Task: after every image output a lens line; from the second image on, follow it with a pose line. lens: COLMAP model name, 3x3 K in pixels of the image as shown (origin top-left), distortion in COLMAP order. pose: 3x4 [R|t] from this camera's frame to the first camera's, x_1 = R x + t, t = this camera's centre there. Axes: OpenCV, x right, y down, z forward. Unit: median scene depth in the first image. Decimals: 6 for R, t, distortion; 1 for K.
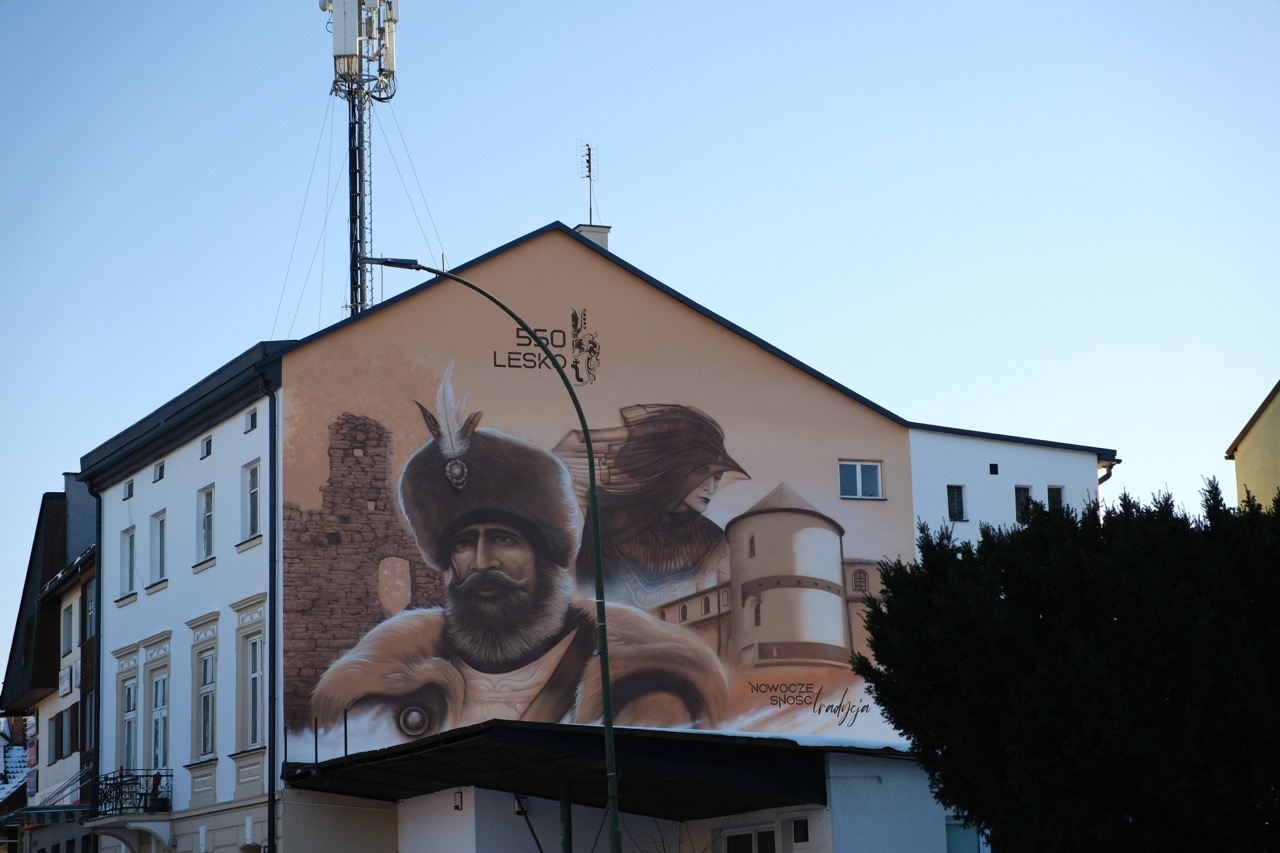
lens RADIAL K [[2808.1, 0, 634.7], [0, 2808.1, 434.0], [0, 0, 1]] dist [0.029954, 0.000000]
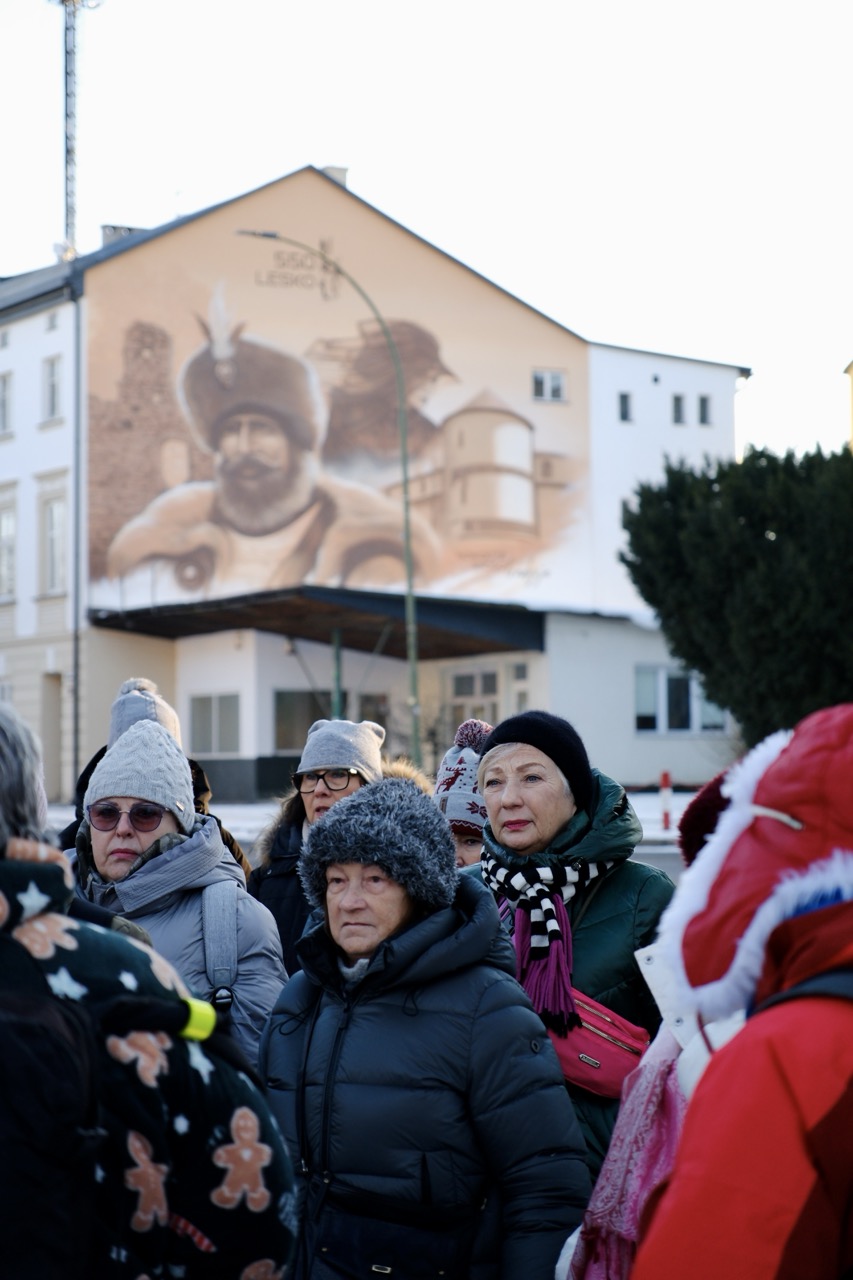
lens RADIAL K [[2808.1, 0, 431.8], [0, 2808.1, 636.6], [0, 0, 1]] dist [0.029954, 0.000000]
pose [[0.995325, 0.024838, 0.093331, -0.085125], [-0.036756, 0.991062, 0.128238, -0.031930], [-0.089312, -0.131069, 0.987342, -0.219996]]
